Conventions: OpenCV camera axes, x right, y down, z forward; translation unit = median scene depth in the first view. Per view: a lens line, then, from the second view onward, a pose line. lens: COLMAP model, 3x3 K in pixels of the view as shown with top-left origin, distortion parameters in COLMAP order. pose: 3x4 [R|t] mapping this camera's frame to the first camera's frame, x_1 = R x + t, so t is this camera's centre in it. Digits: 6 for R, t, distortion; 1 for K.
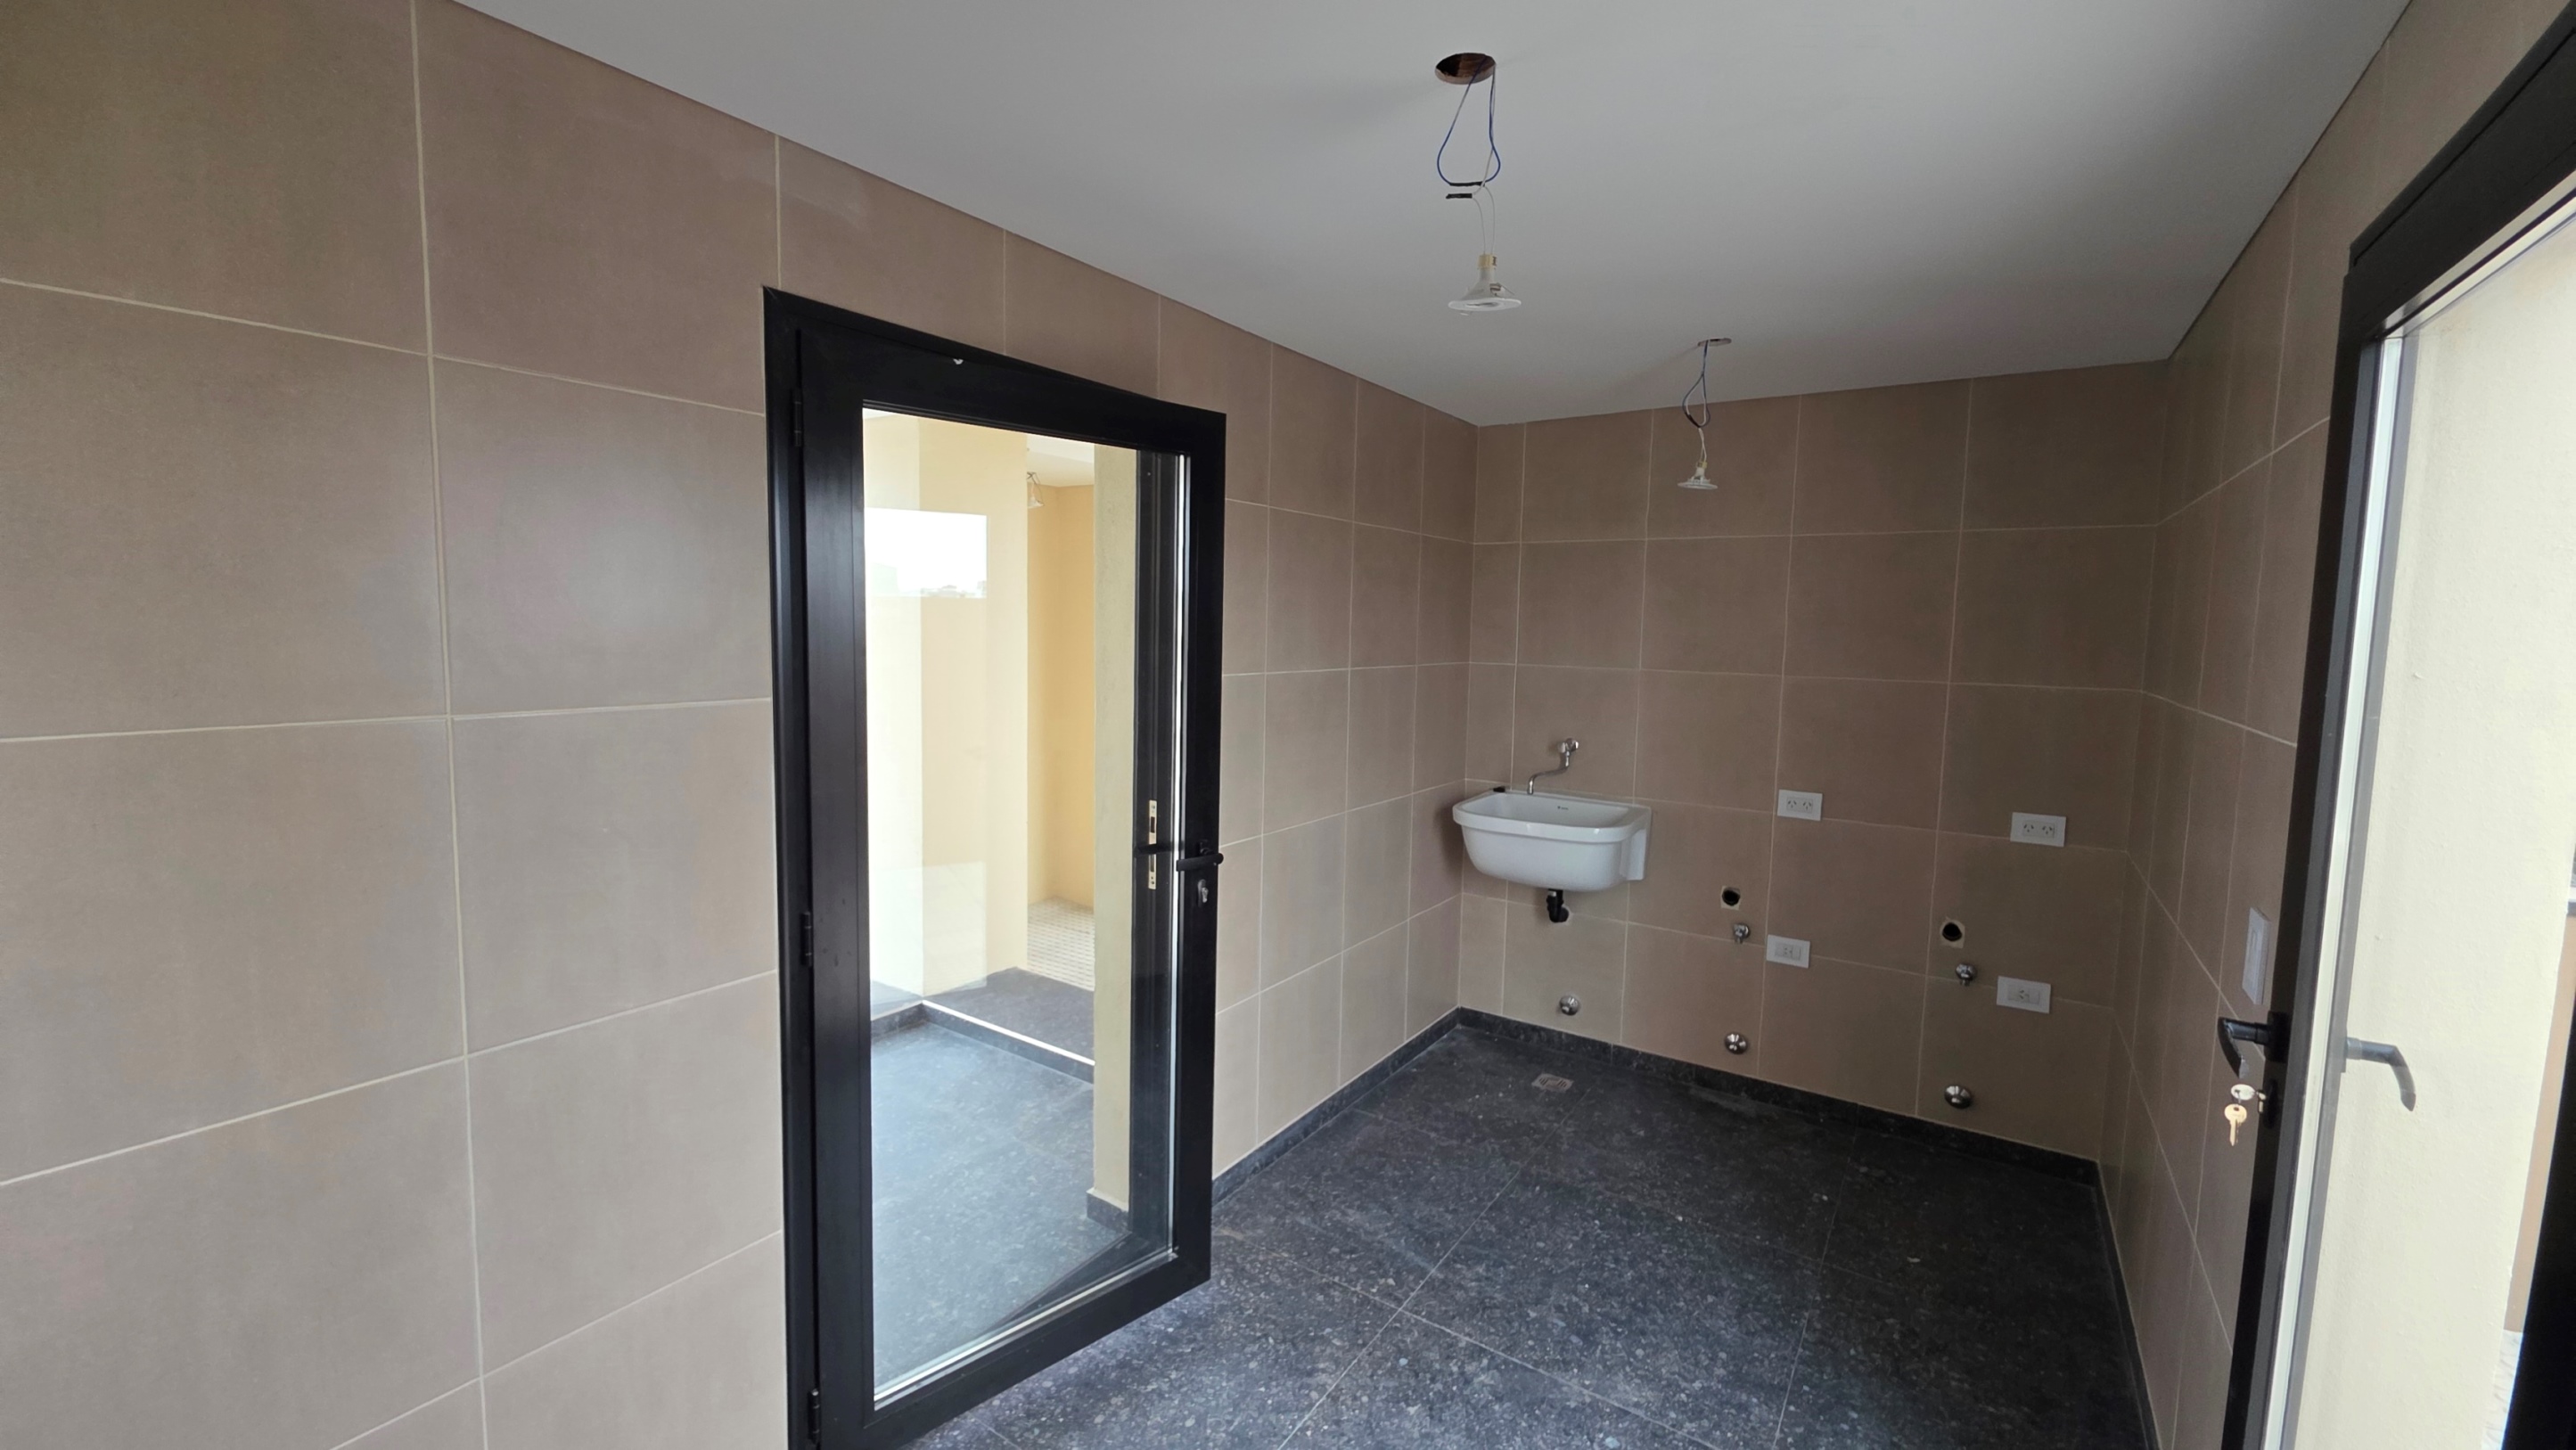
lens RADIAL K [[1022.9, 0, 1287.8], [0, 1022.9, 712.5], [0, 0, 1]] dist [0.014151, -0.008300]
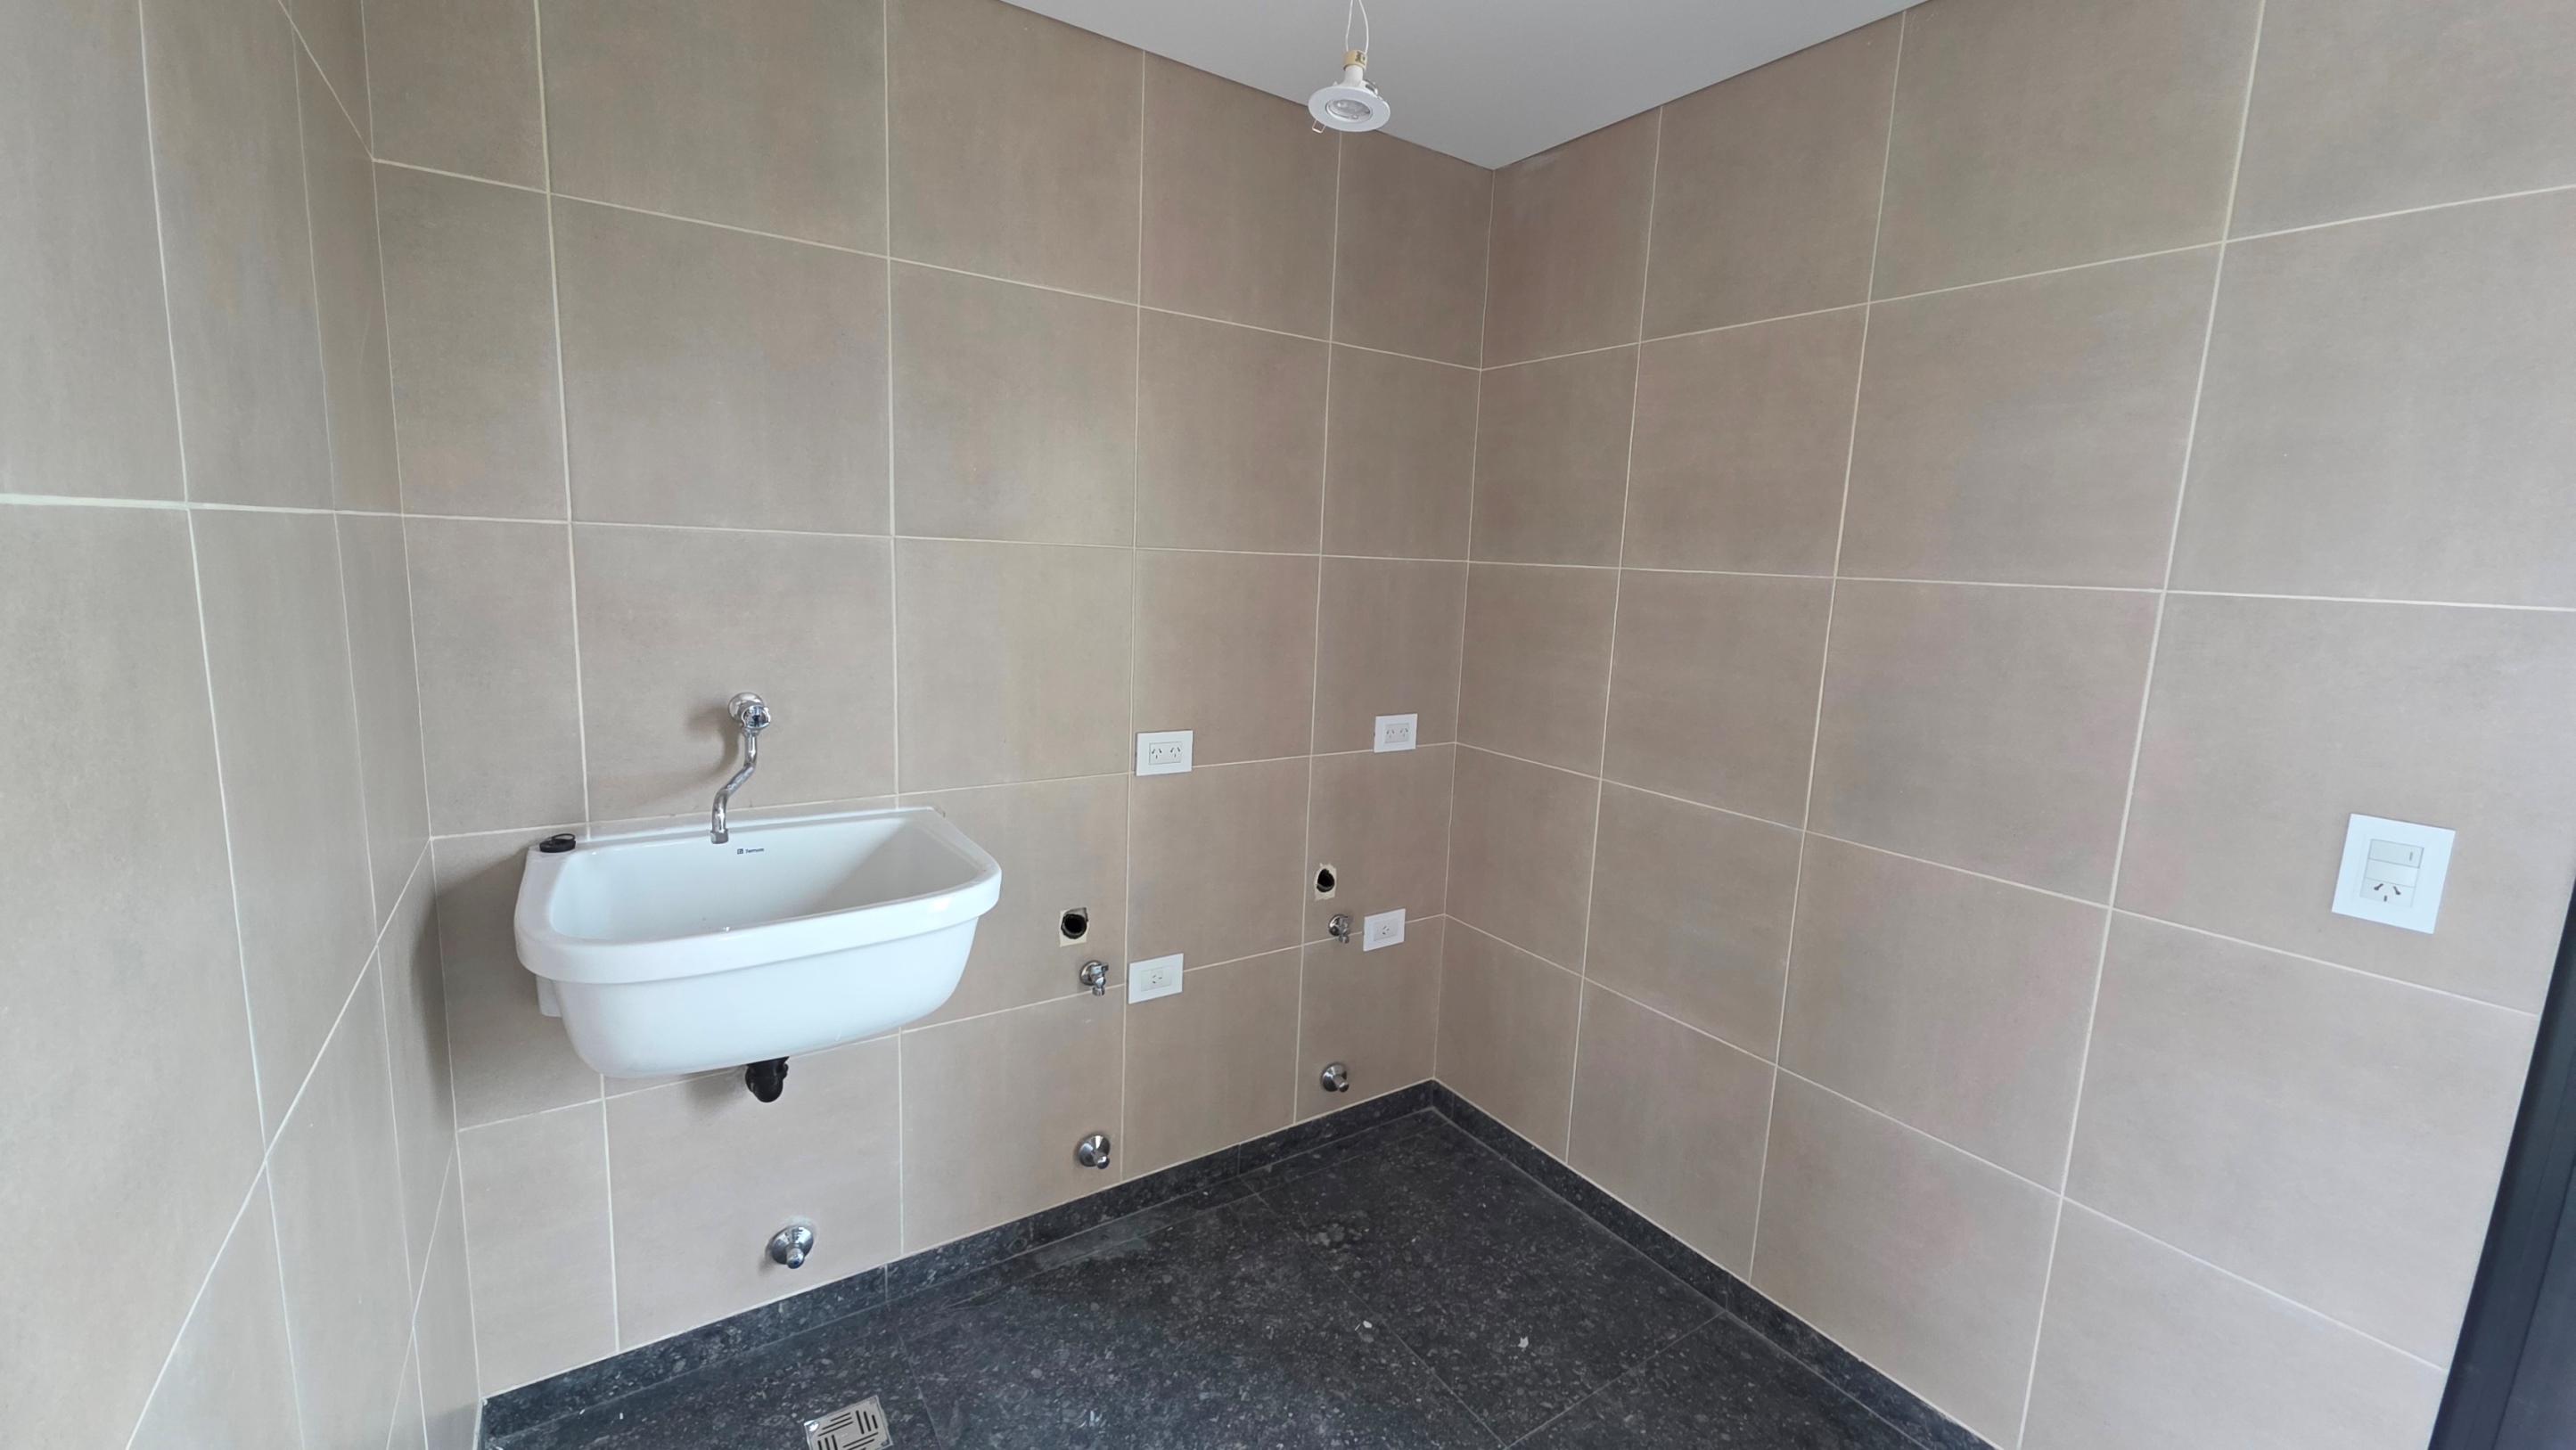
lens RADIAL K [[1022.9, 0, 1287.8], [0, 1022.9, 712.5], [0, 0, 1]] dist [0.014151, -0.008300]
pose [[0.377306, -0.147155, 0.914322, -0.047526], [0.046295, 0.989058, 0.140078, -0.019777], [-0.924931, -0.010523, 0.379990, 0.689632]]
